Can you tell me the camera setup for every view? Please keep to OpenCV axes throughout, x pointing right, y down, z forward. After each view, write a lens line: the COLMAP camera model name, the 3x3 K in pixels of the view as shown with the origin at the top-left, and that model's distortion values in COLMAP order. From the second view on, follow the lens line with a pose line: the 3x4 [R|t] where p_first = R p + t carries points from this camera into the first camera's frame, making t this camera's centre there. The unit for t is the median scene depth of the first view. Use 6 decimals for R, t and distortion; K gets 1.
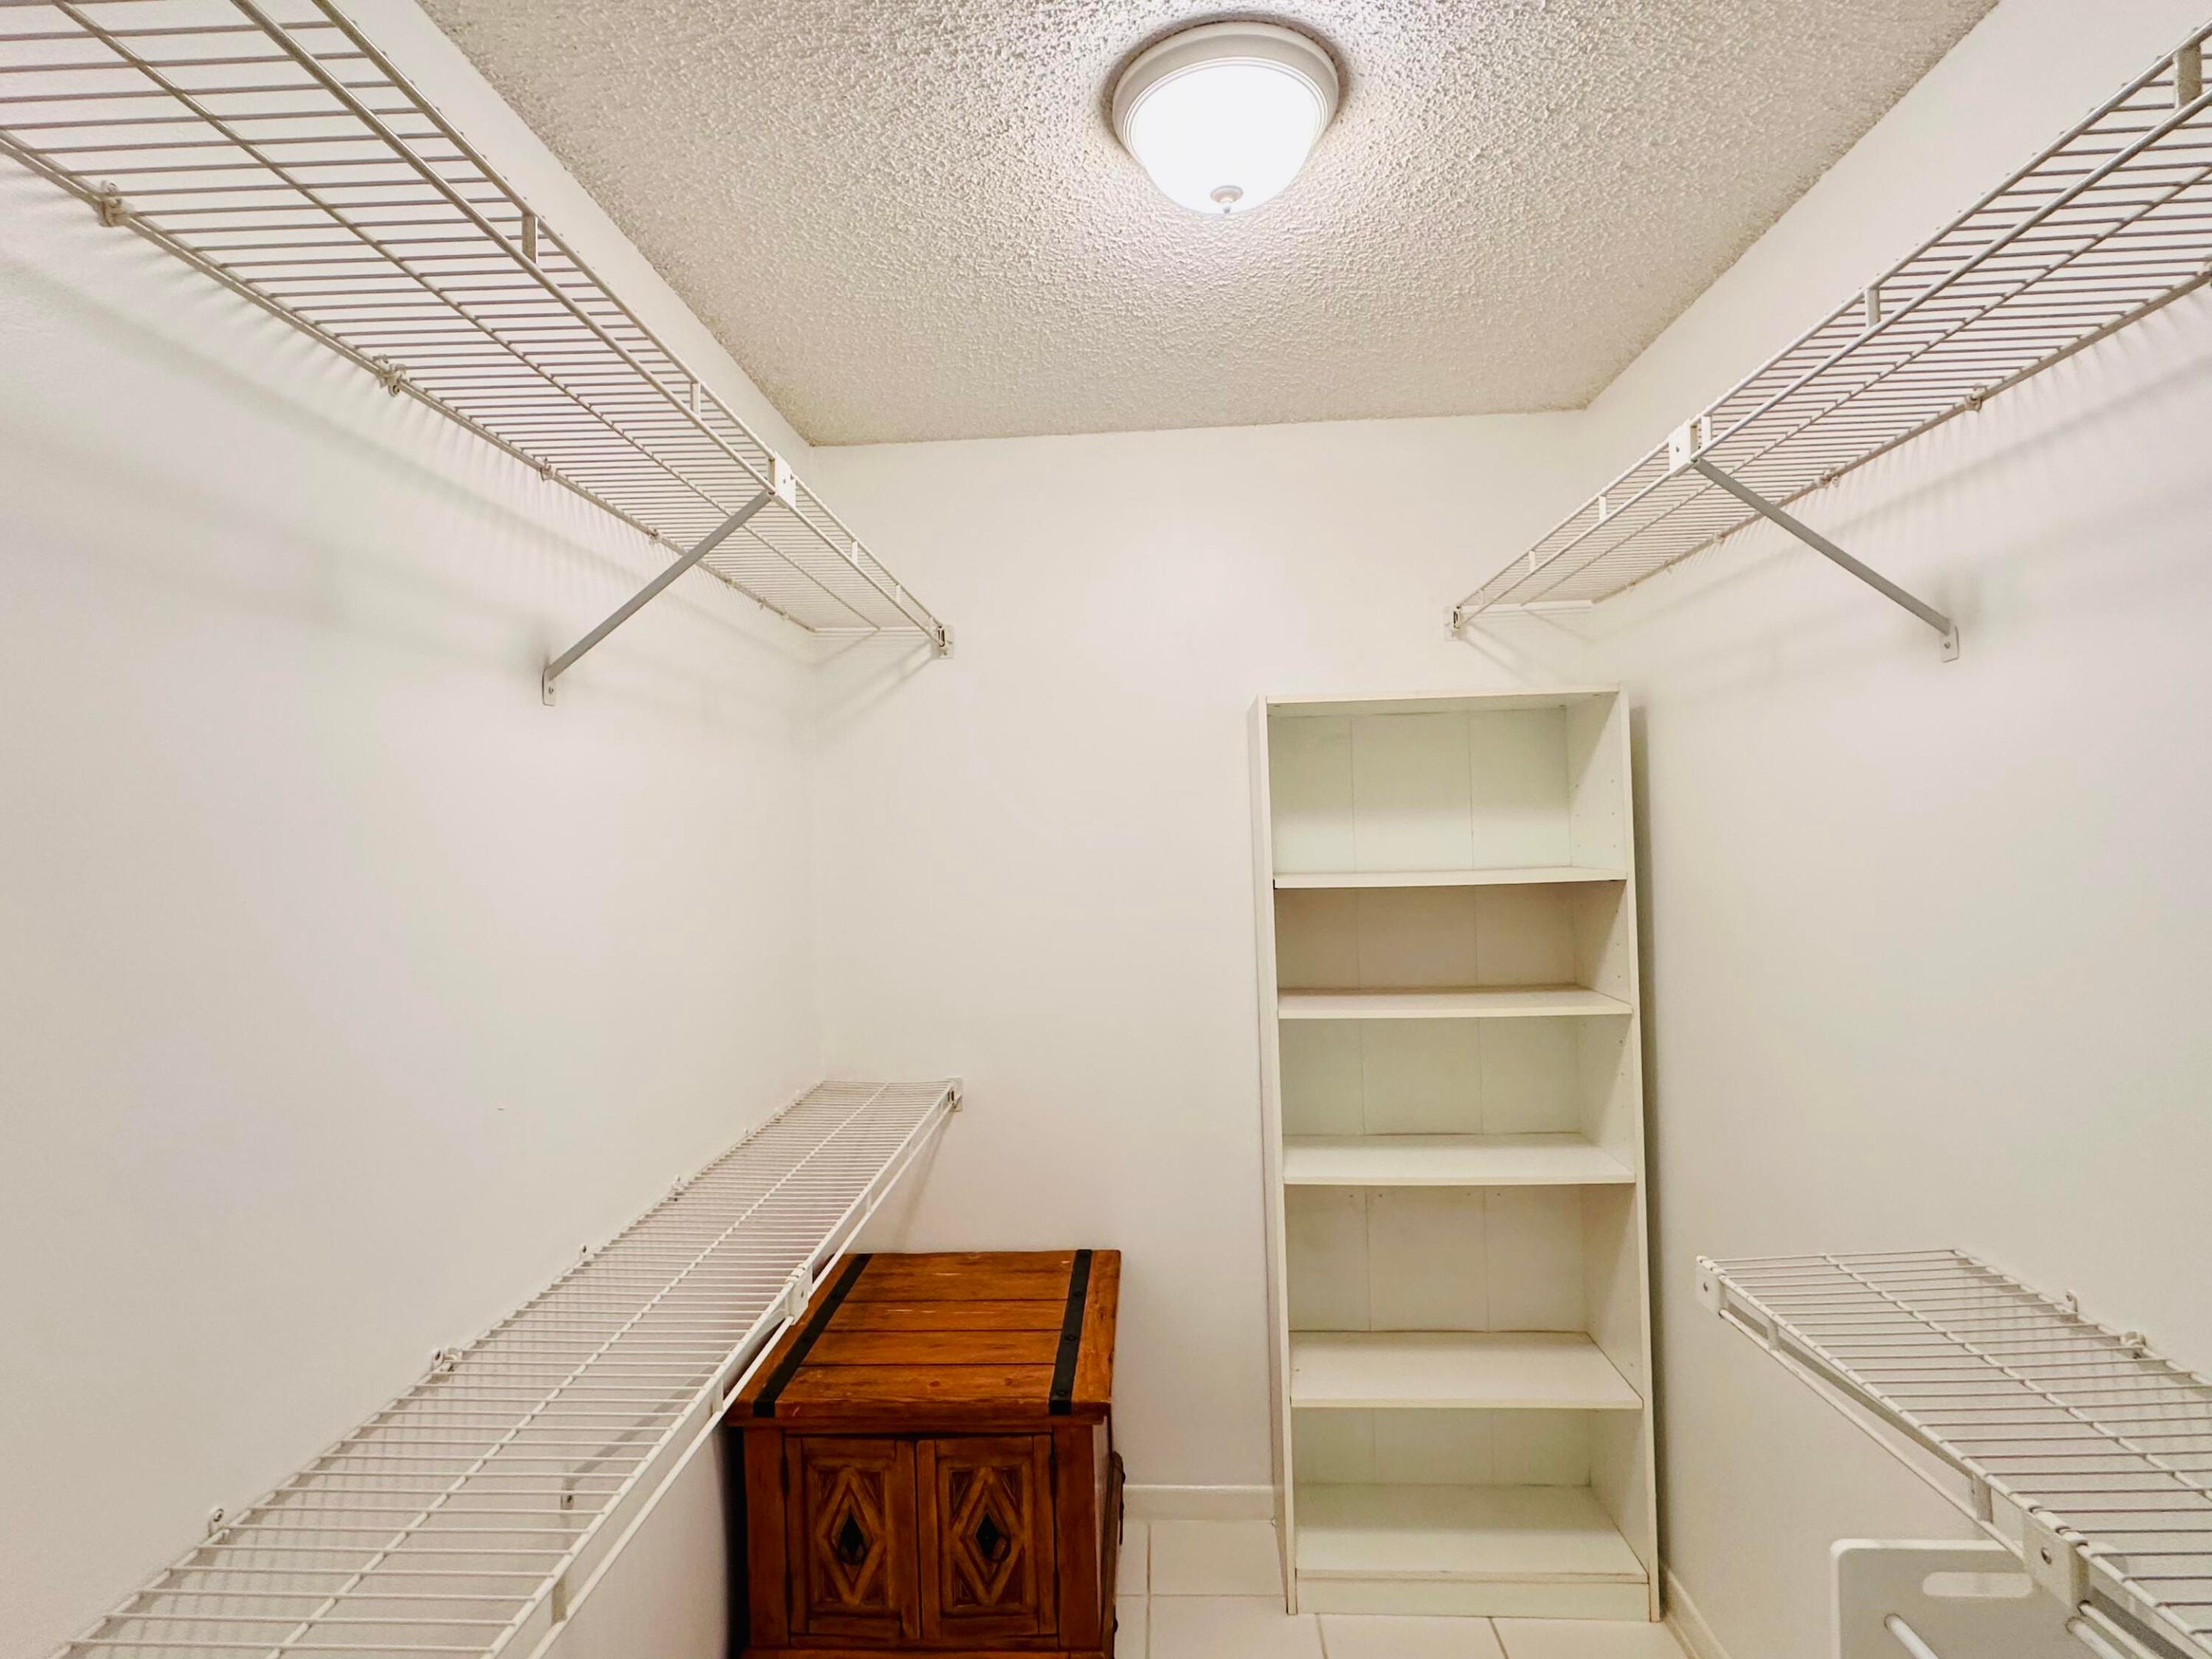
lens RADIAL K [[1104.2, 0, 1108.9], [0, 1104.2, 831.7], [0, 0, 1]] dist [-0.000407, 0.000144]
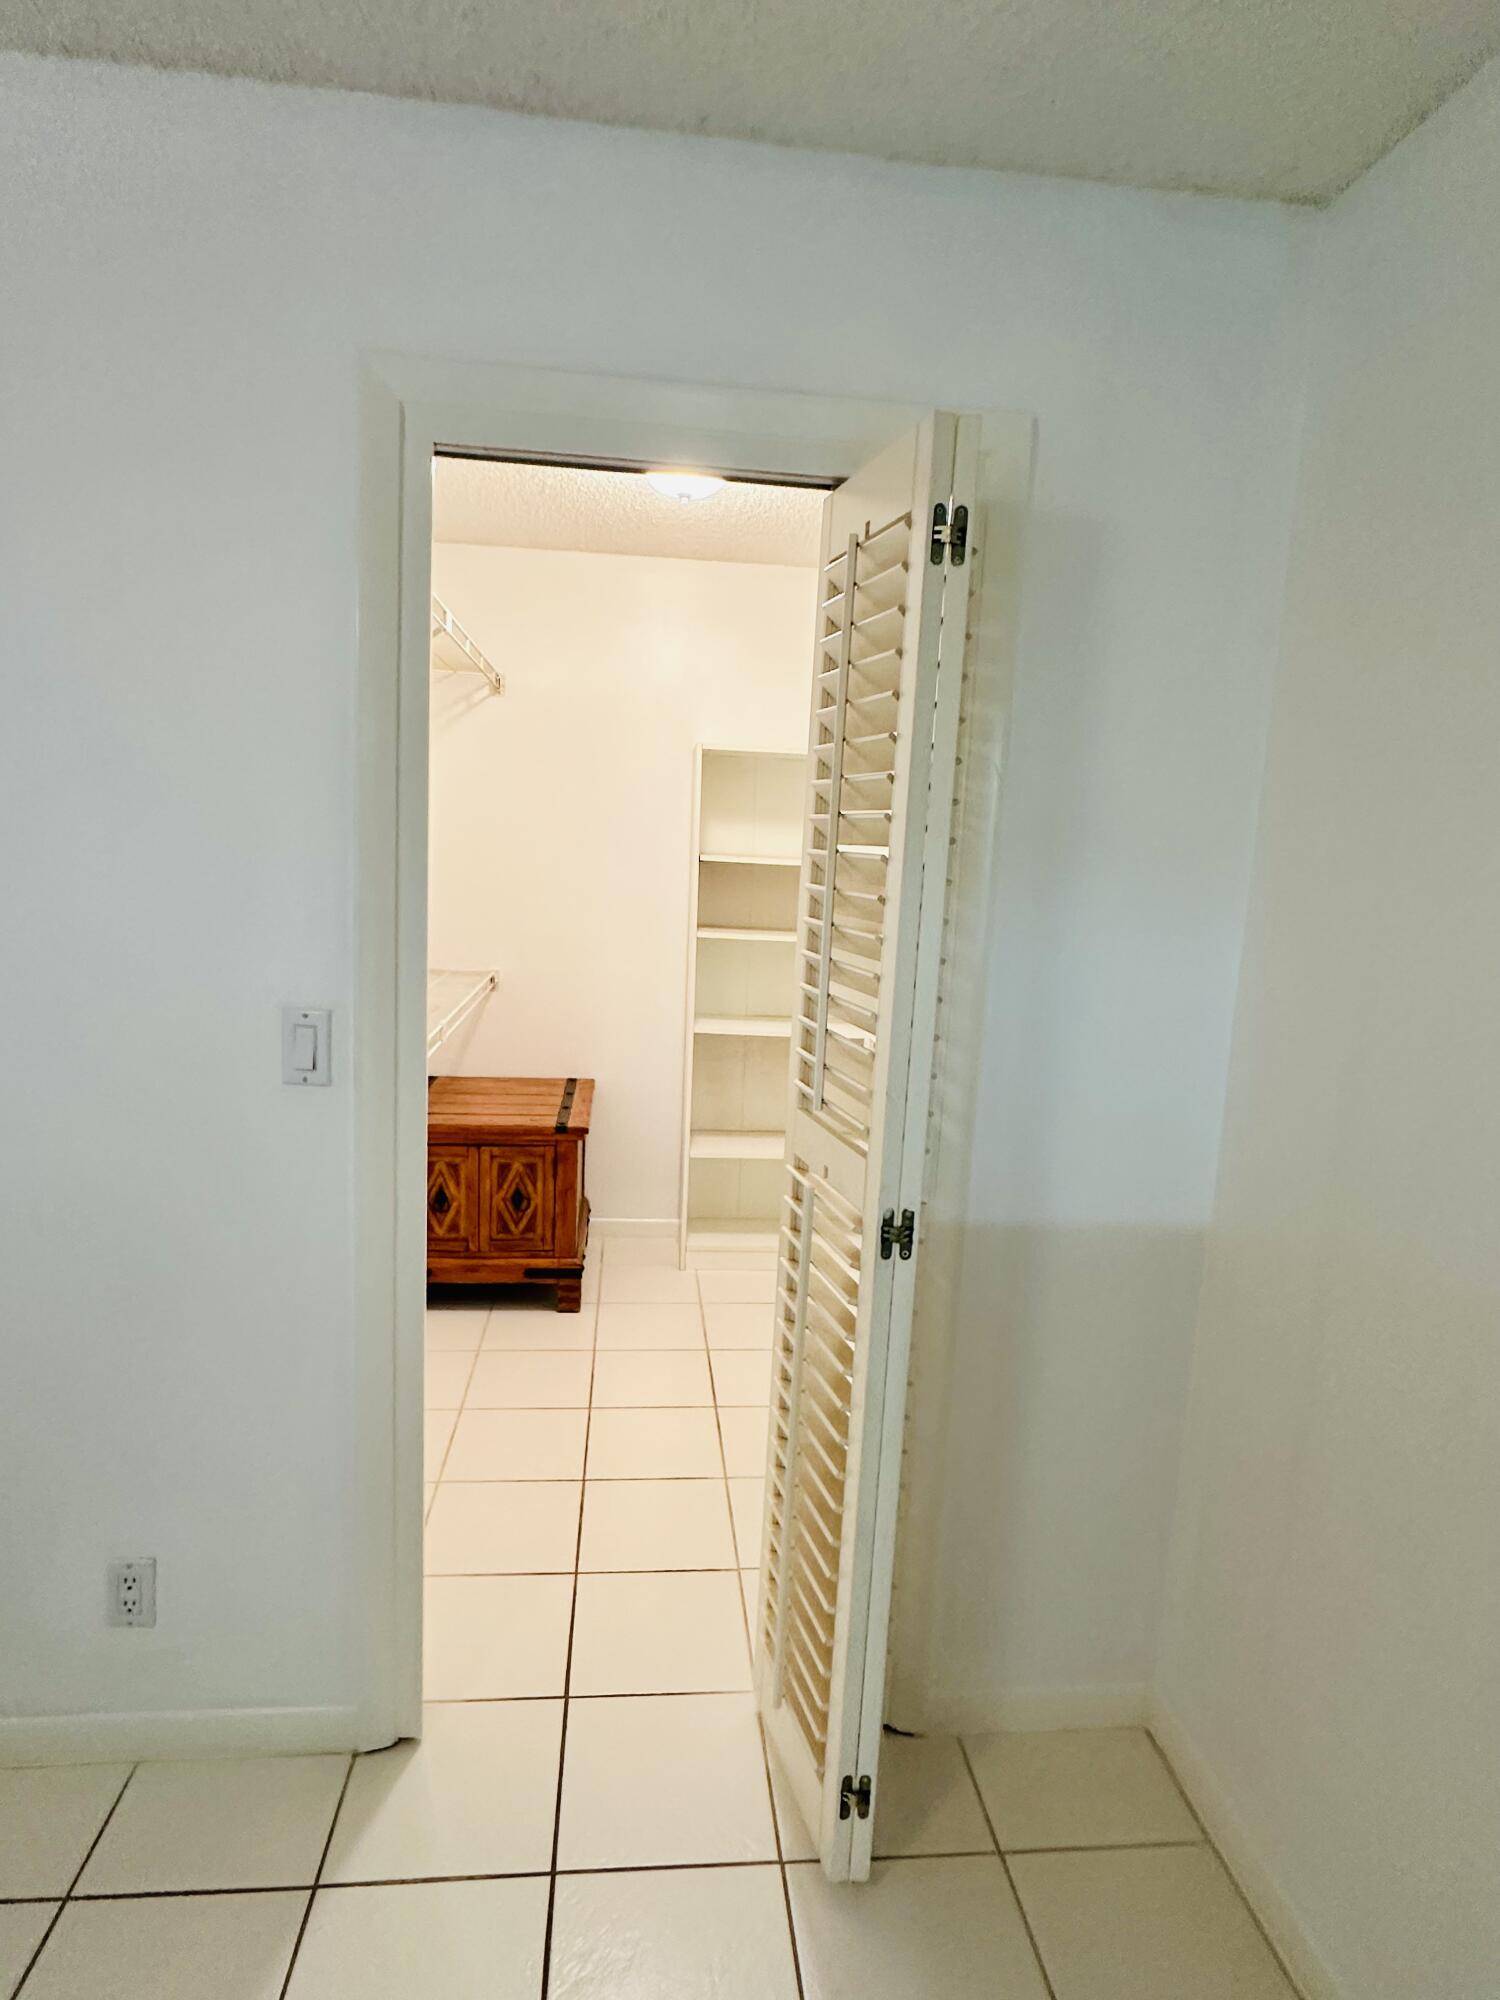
lens RADIAL K [[1103.7, 0, 750.7], [0, 1103.7, 1007.2], [0, 0, 1]] dist [0.001670, 0.000016]
pose [[0.986443, 0.050315, 0.156200, -0.029187], [-0.074229, 0.985702, 0.151268, 0.013269], [-0.146355, -0.160812, 0.976074, -0.807219]]
